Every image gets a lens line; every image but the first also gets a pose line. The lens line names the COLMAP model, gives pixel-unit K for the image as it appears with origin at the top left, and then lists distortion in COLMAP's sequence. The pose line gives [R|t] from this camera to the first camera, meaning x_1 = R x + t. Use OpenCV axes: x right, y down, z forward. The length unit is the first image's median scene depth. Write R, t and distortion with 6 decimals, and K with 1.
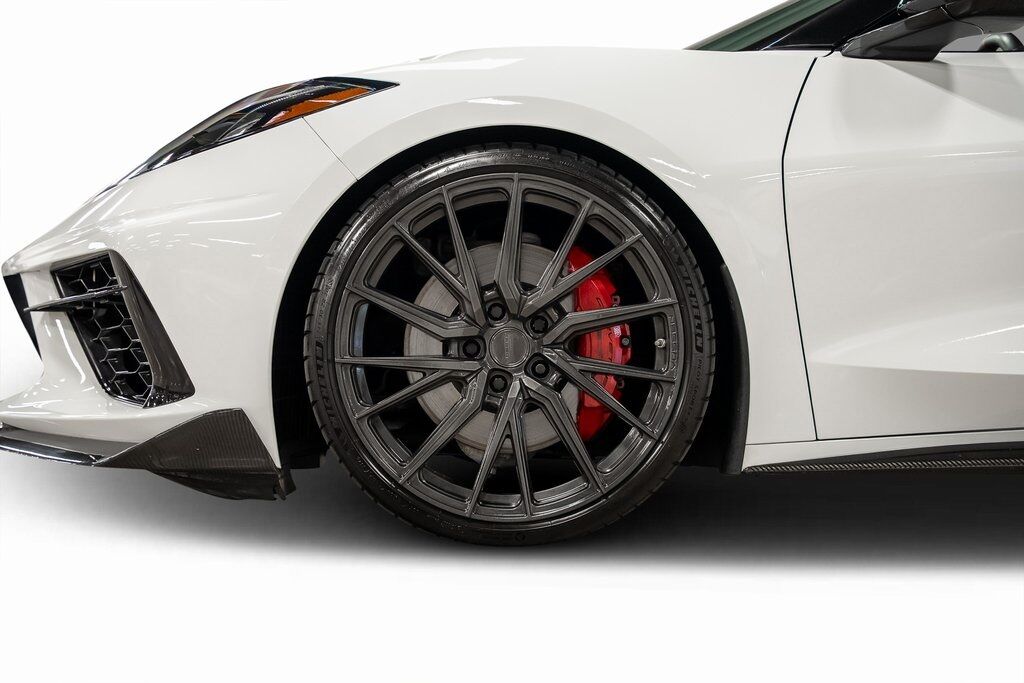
lens RADIAL K [[1928.3, 0, 513.8], [0, 1928.3, 342.1], [0, 0, 1]] dist [-0.066190, 0.000000]
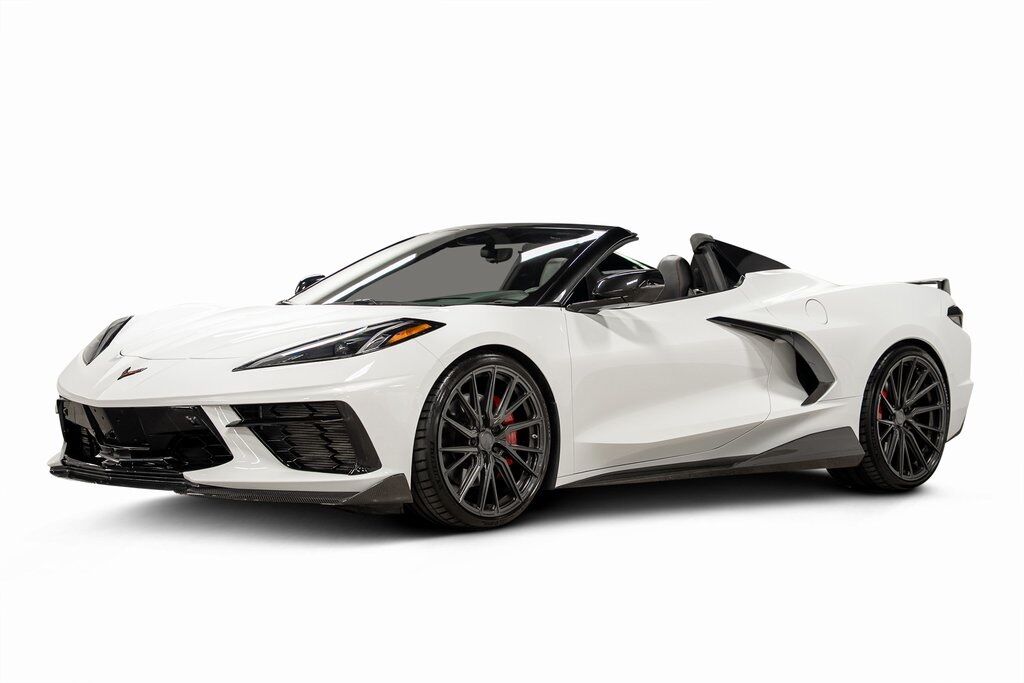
lens RADIAL K [[1928.3, 0, 510.6], [0, 1928.3, 341.5], [0, 0, 1]] dist [-0.066190, 0.000000]
pose [[0.683428, -0.000696, 0.730018, -1.650991], [-0.006036, 0.999960, 0.006605, -0.129997], [-0.729993, -0.008921, 0.683396, -0.584211]]
